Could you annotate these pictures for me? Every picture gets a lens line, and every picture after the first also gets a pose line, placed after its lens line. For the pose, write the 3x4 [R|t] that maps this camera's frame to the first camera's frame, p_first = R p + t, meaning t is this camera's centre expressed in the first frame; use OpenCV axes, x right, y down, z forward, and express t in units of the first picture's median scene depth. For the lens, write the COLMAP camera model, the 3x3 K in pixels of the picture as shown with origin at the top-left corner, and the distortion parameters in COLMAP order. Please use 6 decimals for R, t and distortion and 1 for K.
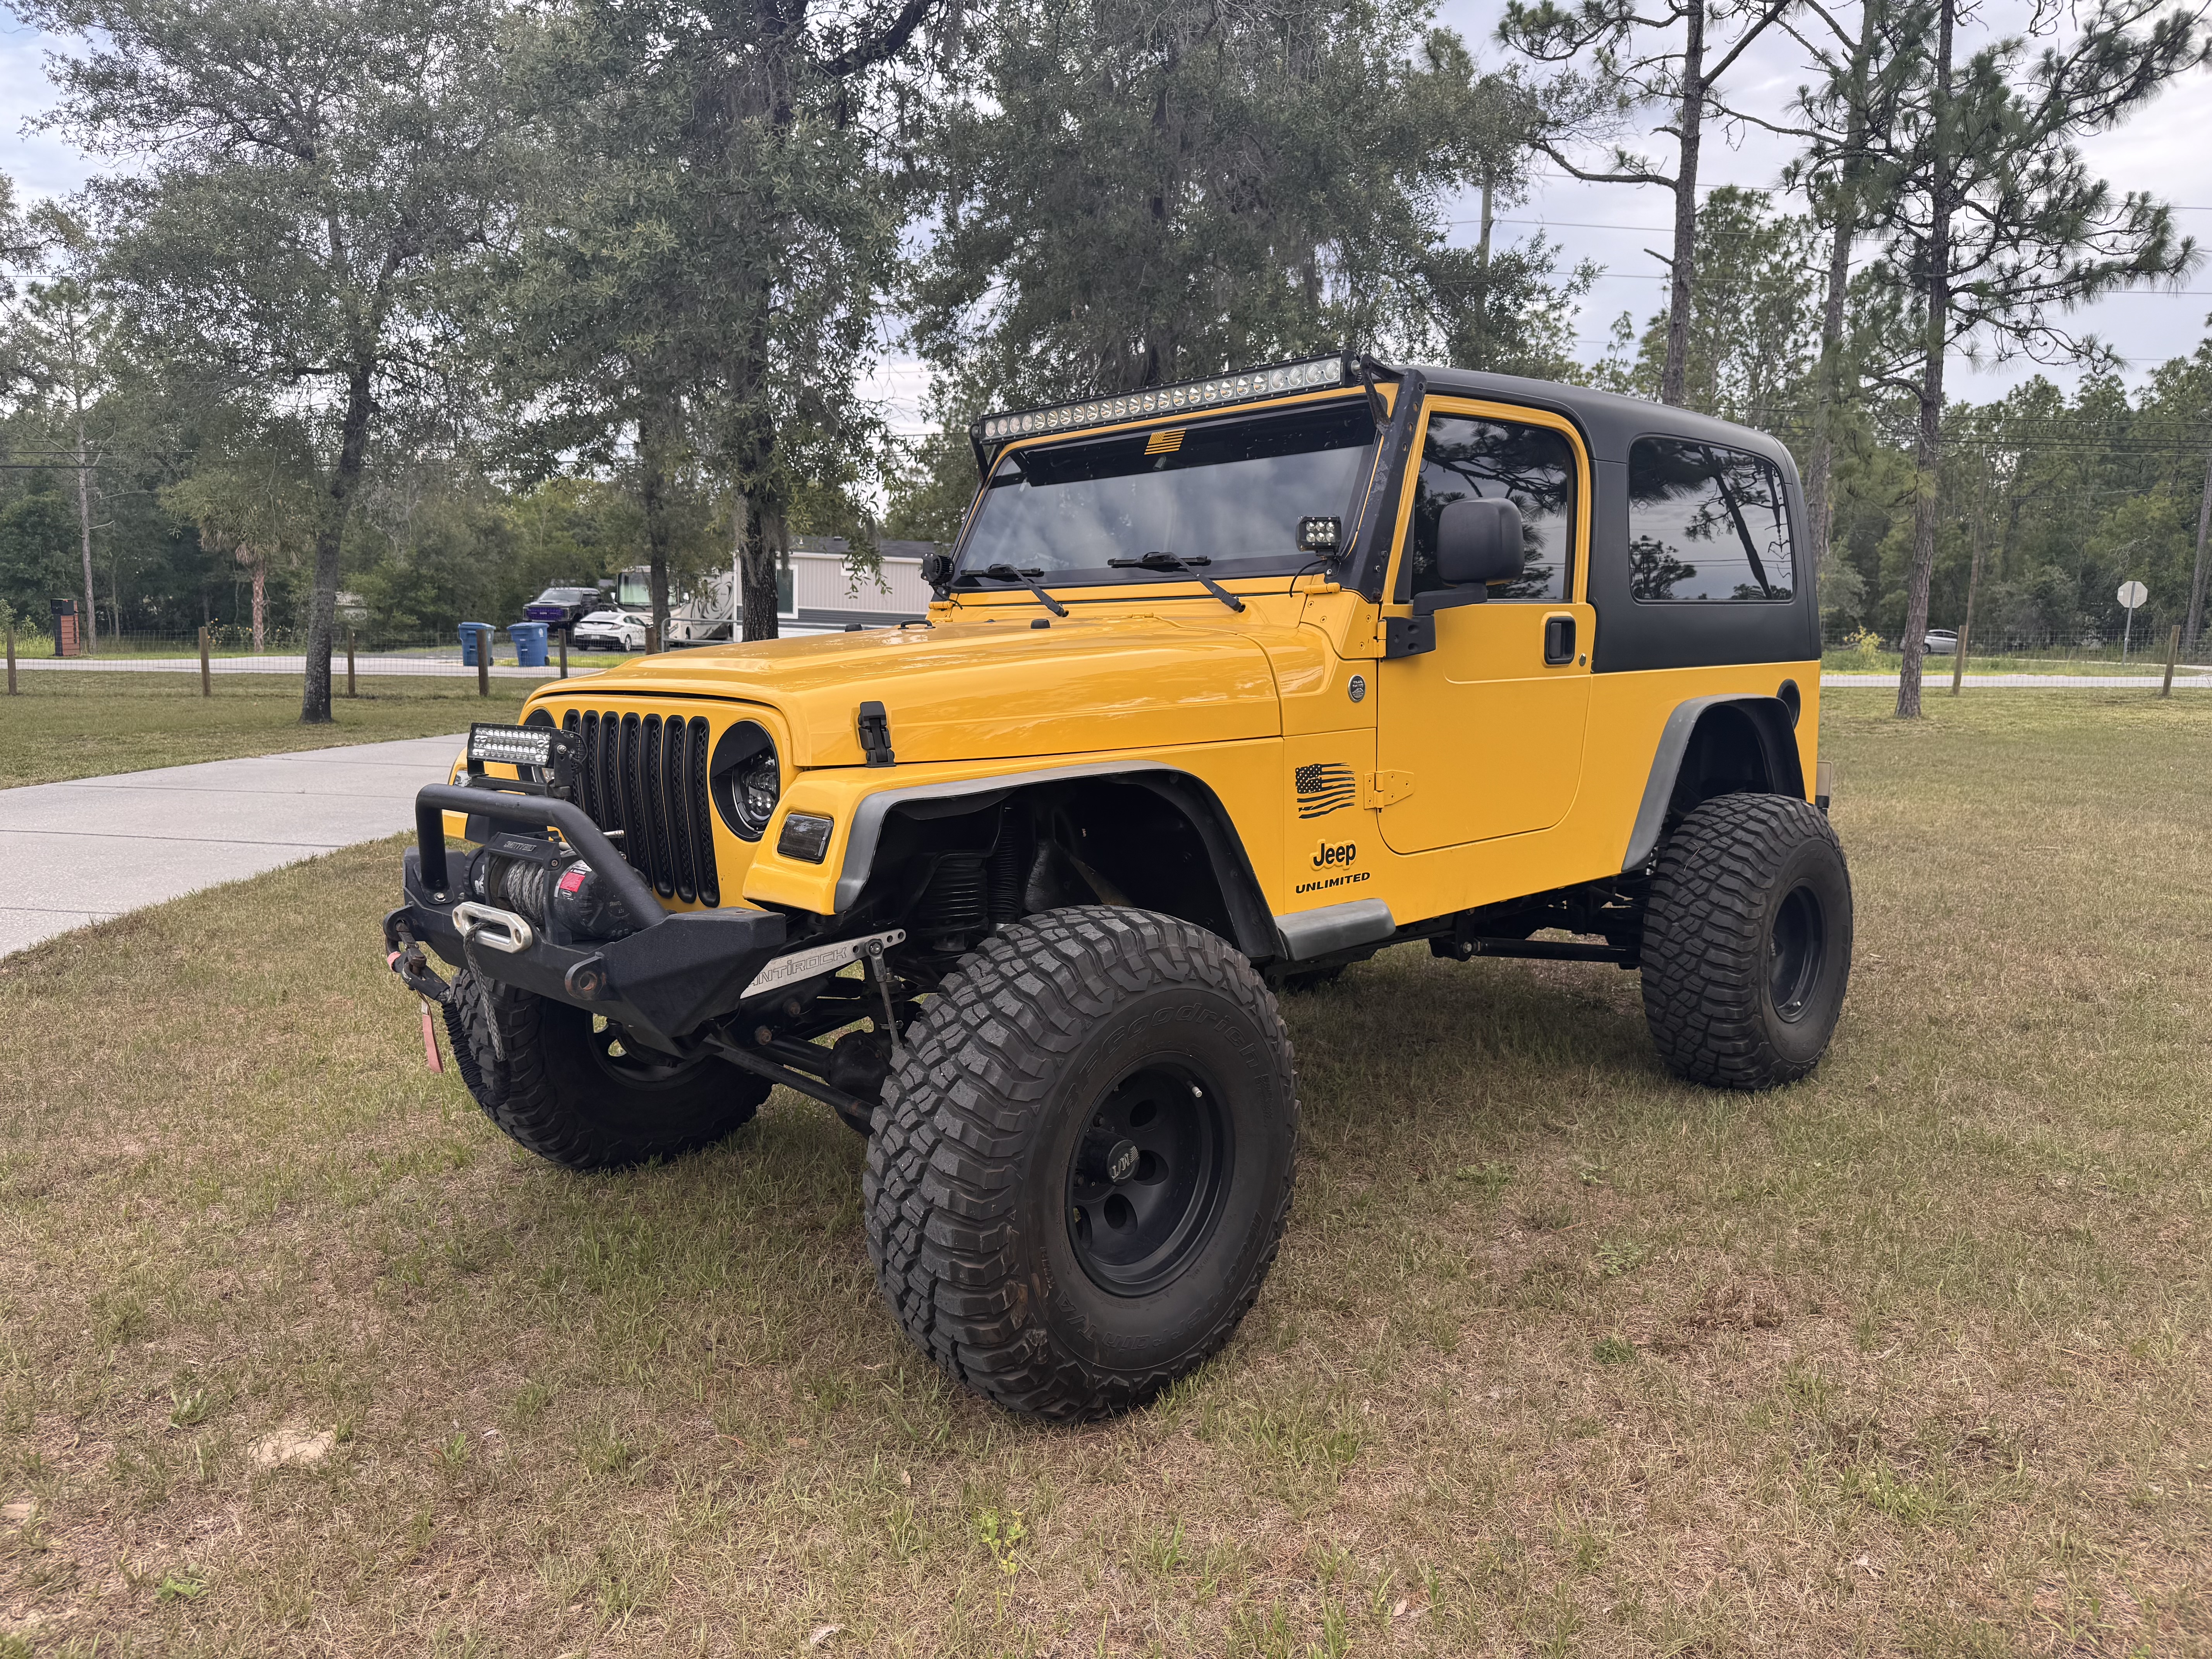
lens RADIAL K [[1495.0, 0, 1106.0], [0, 1495.0, 829.5], [0, 0, 1]] dist [0.027451, -0.030613]
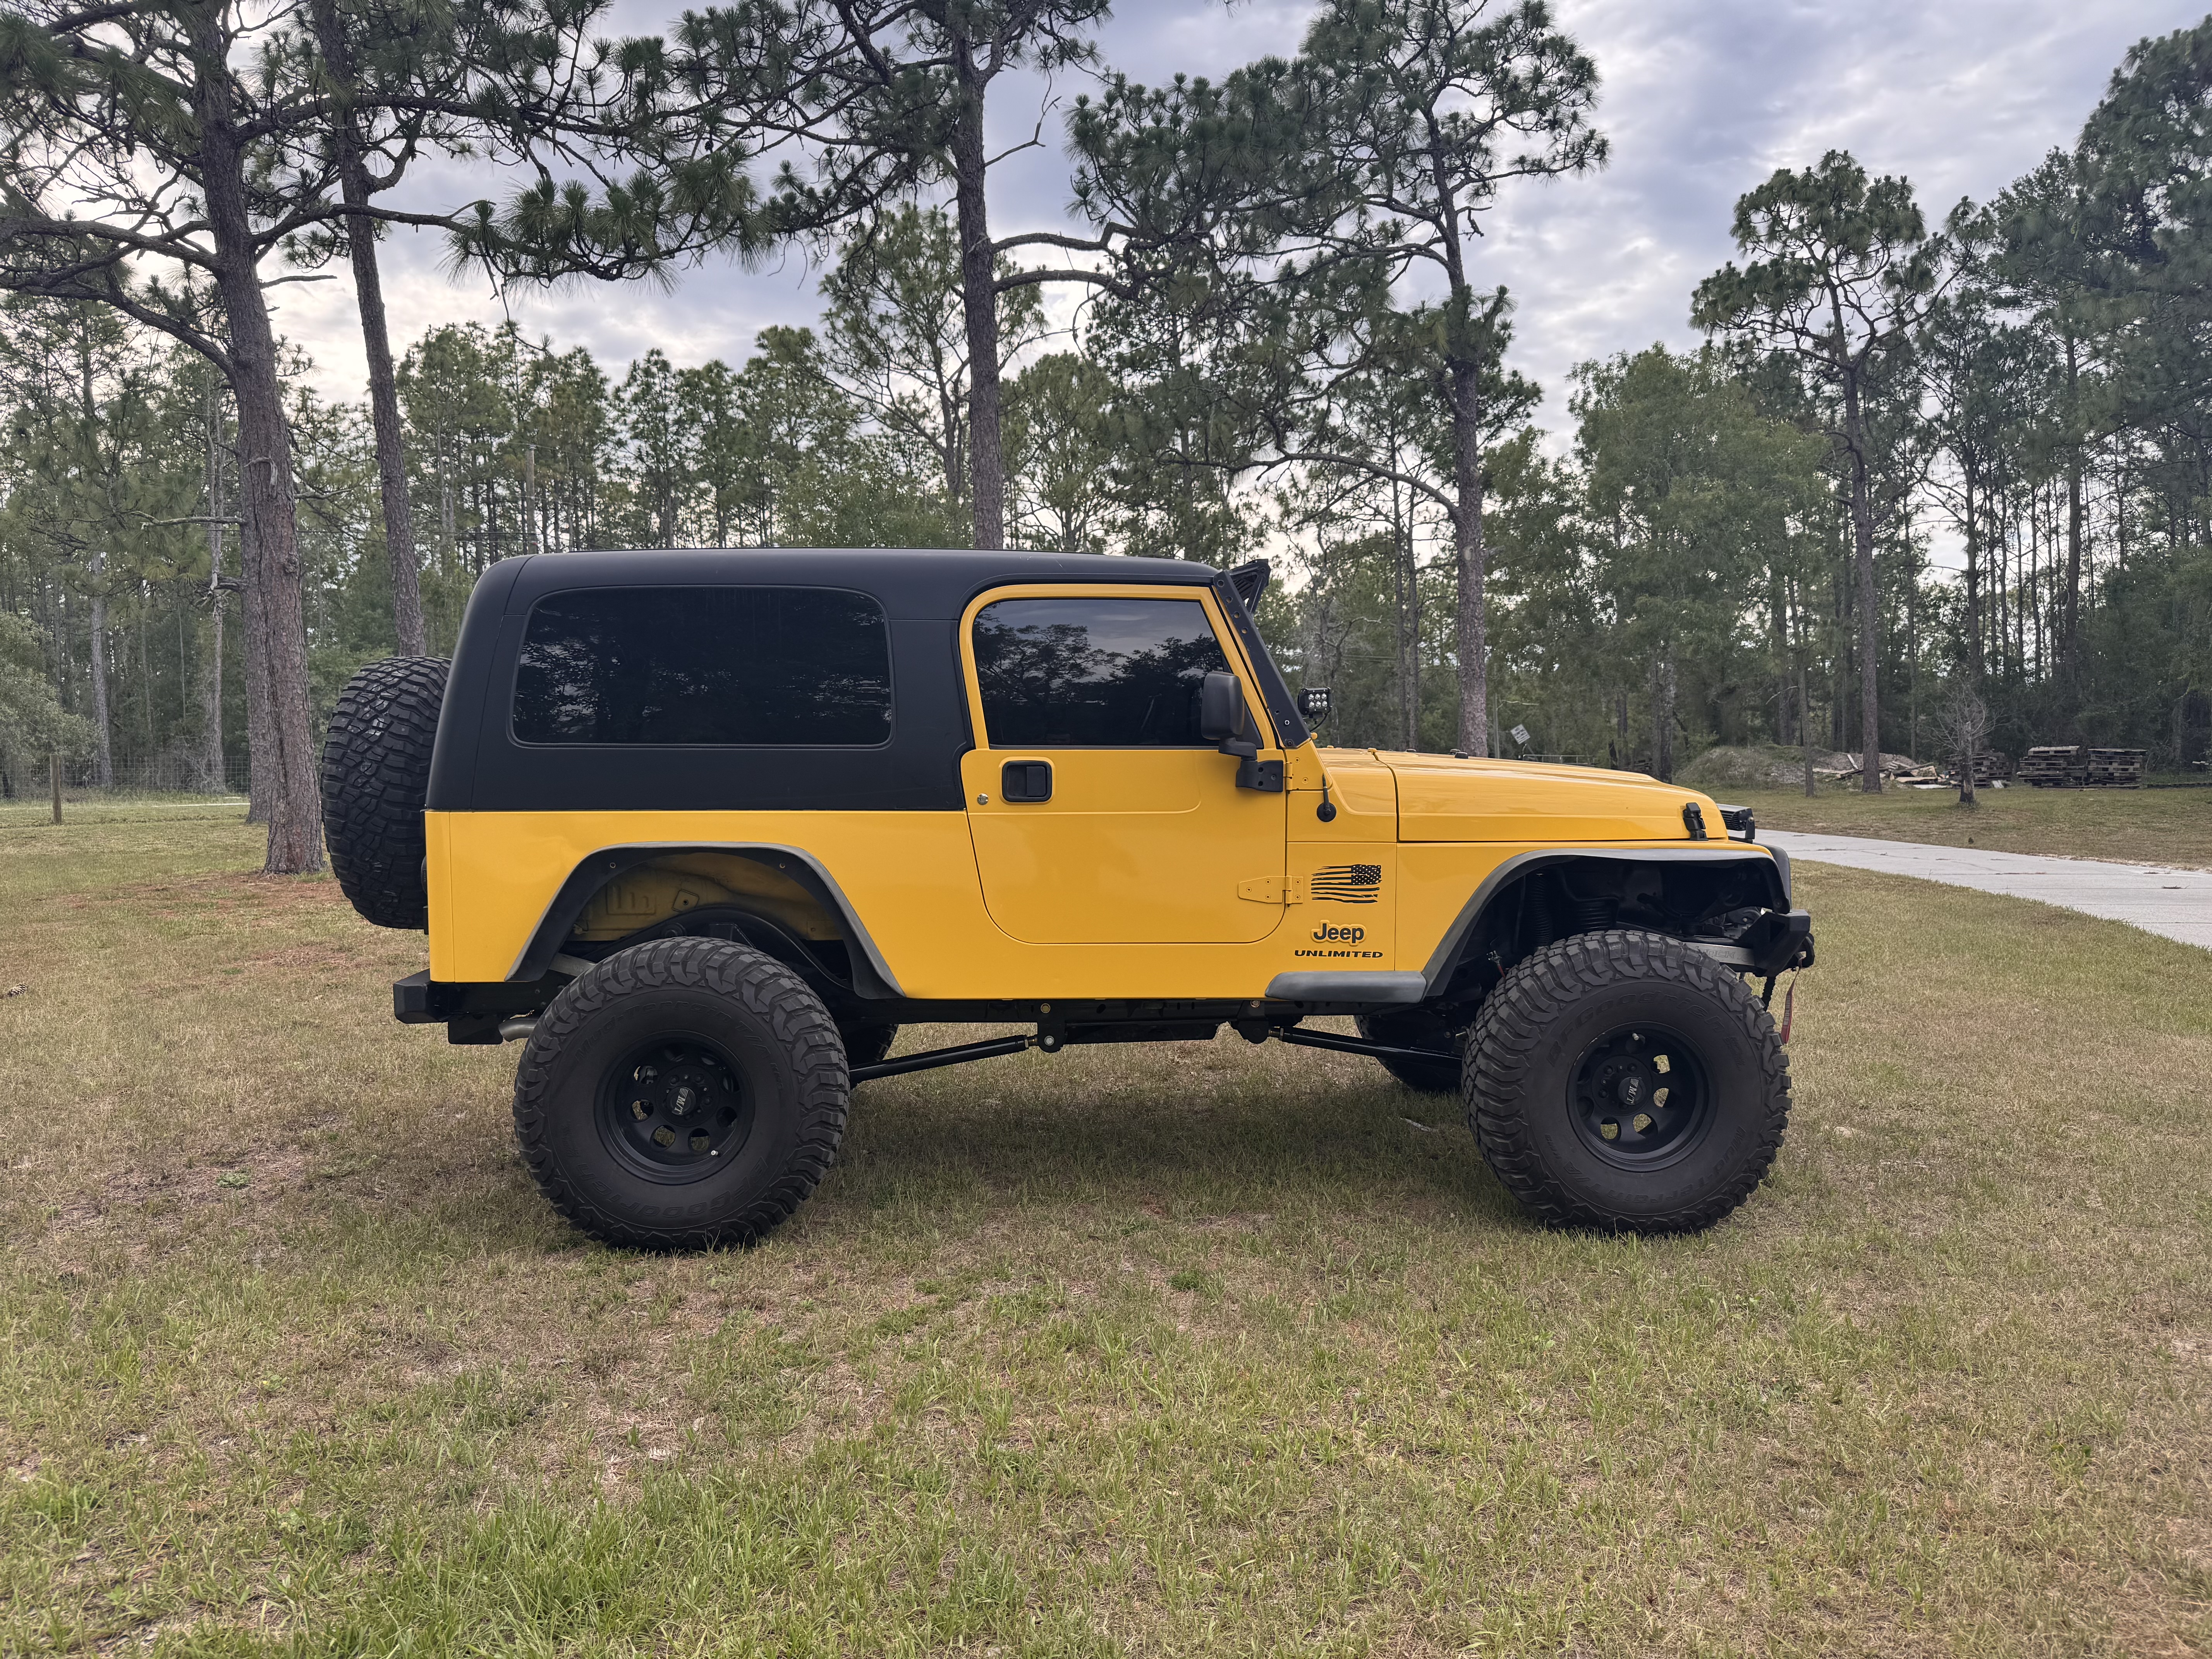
lens RADIAL K [[1495.0, 0, 1106.0], [0, 1495.0, 829.5], [0, 0, 1]] dist [0.027451, -0.030613]
pose [[-0.783213, -0.028548, 0.621098, -0.618701], [0.089934, 0.983238, 0.158601, -0.374995], [-0.615215, 0.180076, -0.767518, 2.627914]]
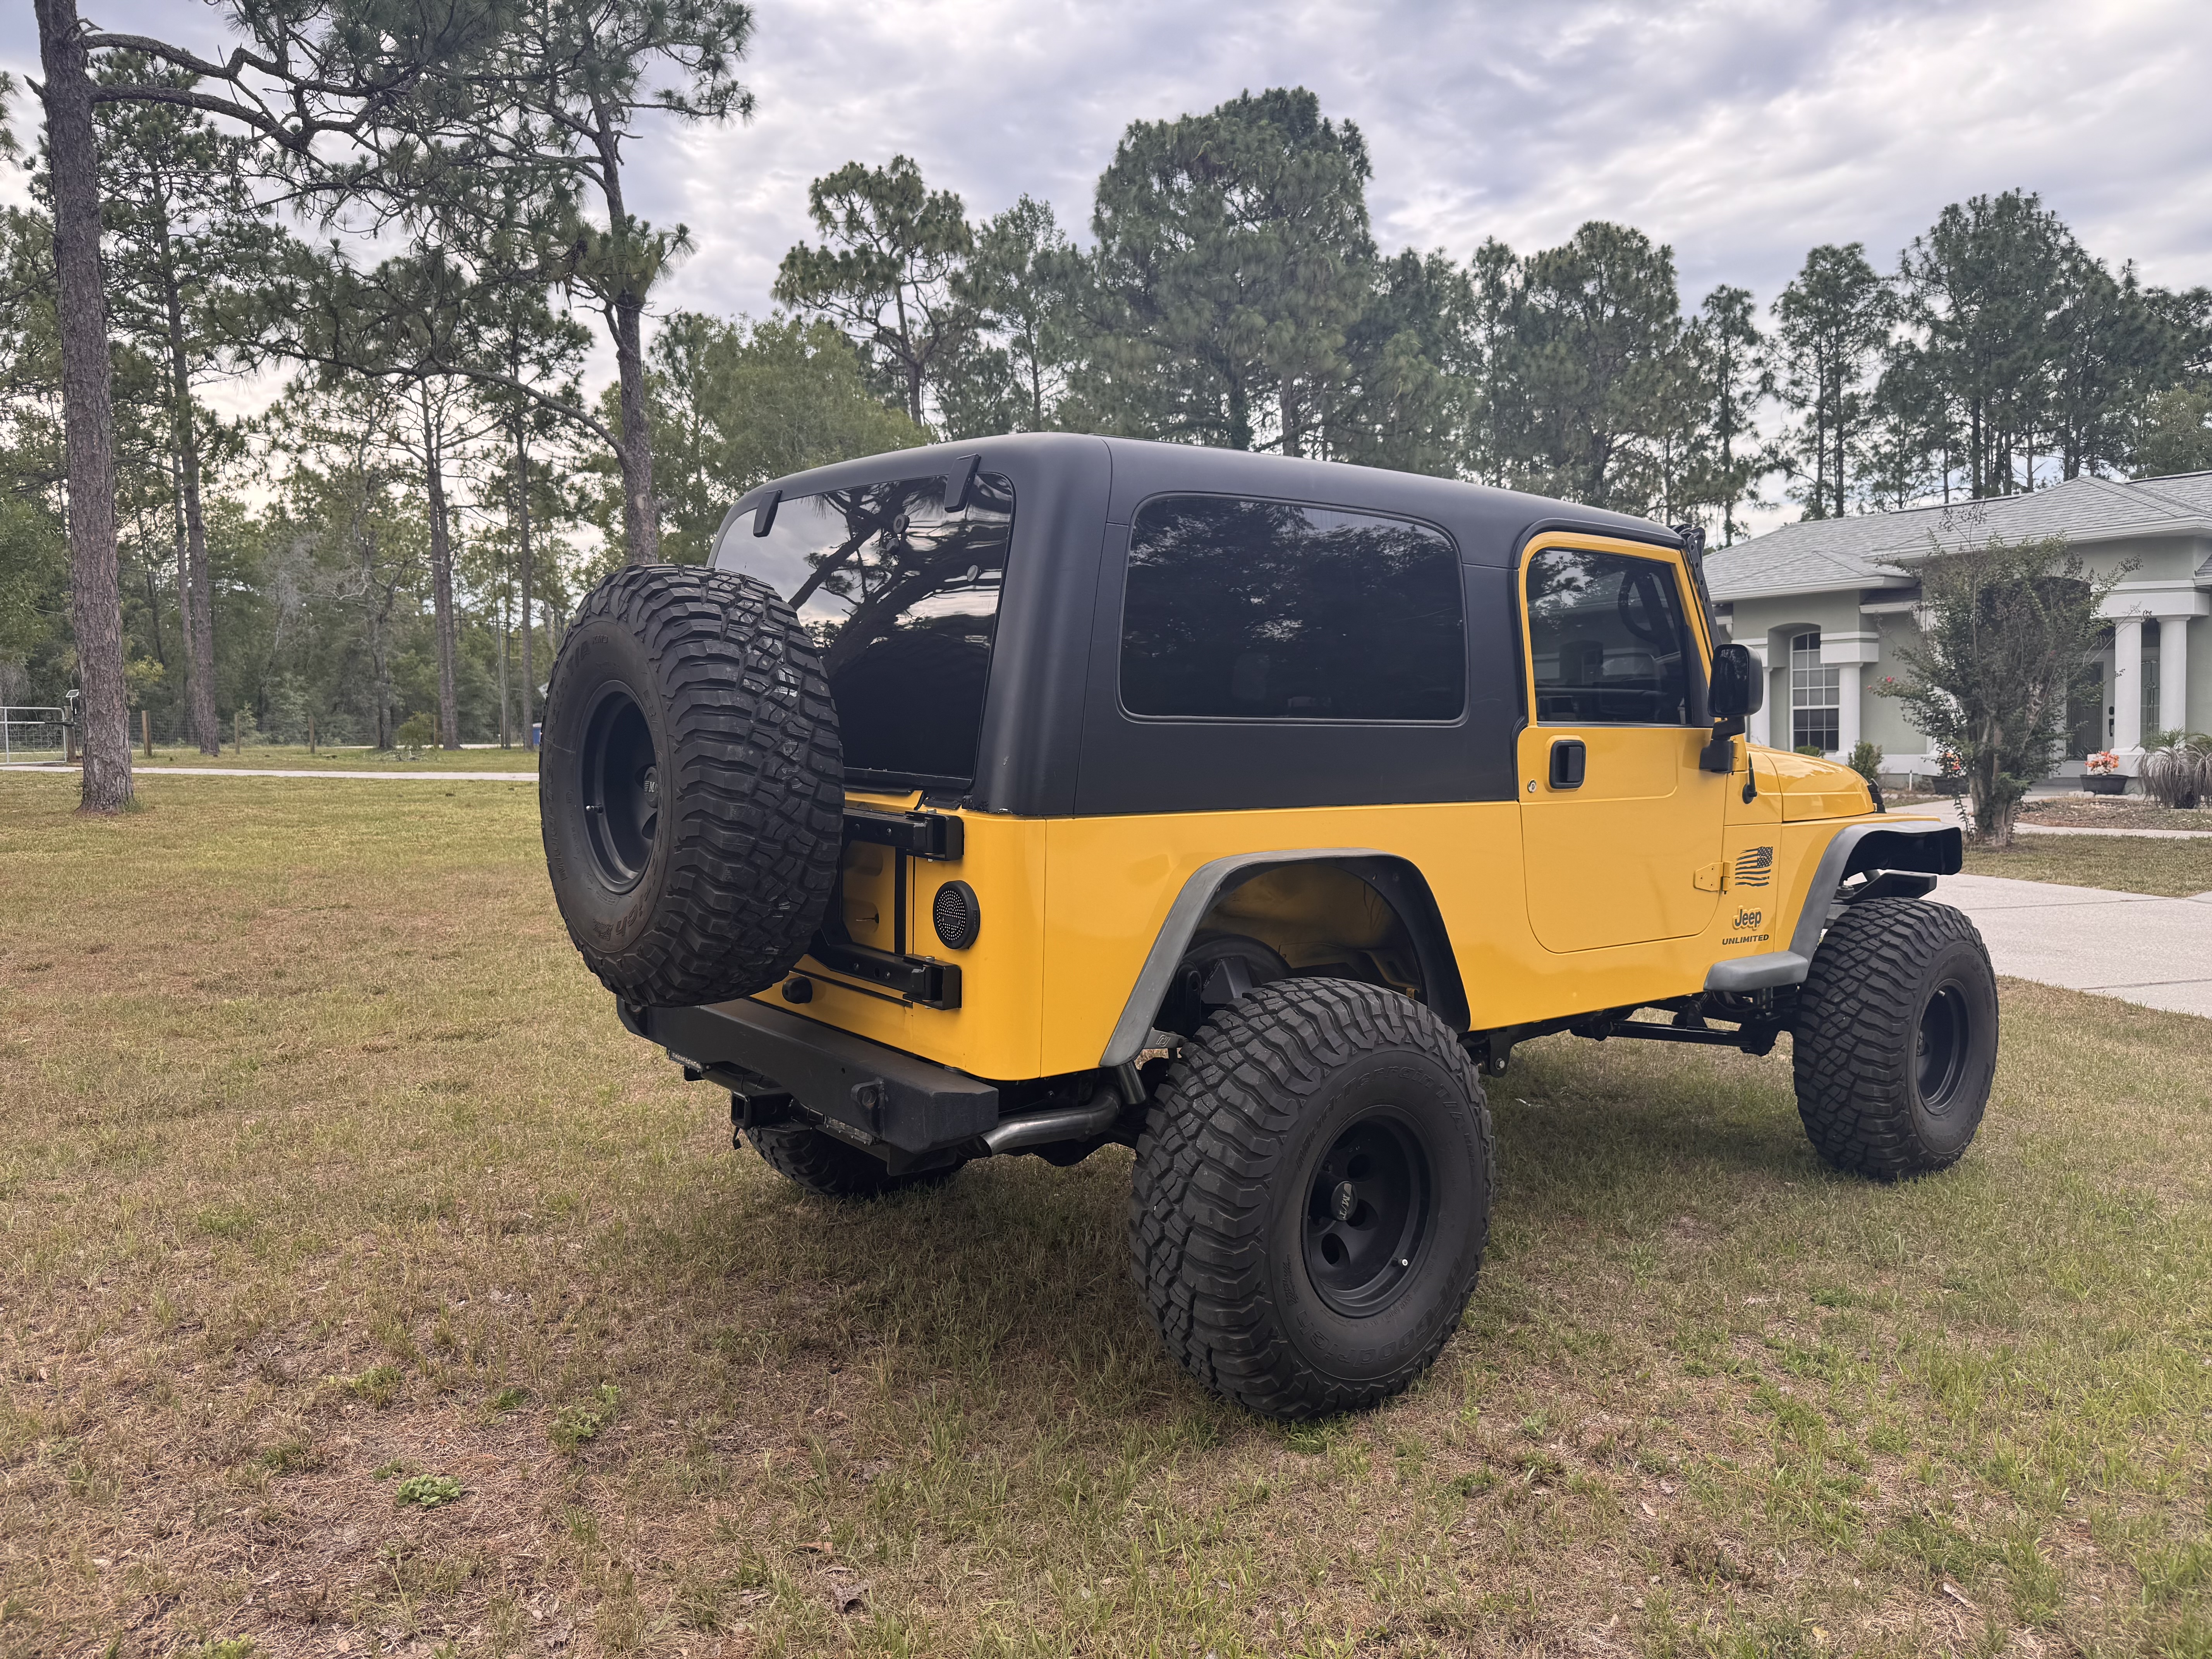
lens RADIAL K [[1530.1, 0, 1106.0], [0, 1530.1, 829.5], [0, 0, 1]] dist [-0.013307, -0.002063]
pose [[-0.999235, -0.013860, 0.036559, 0.823958], [-0.005891, 0.977752, 0.209680, -0.411377], [-0.038652, 0.209304, -0.977086, 2.835429]]
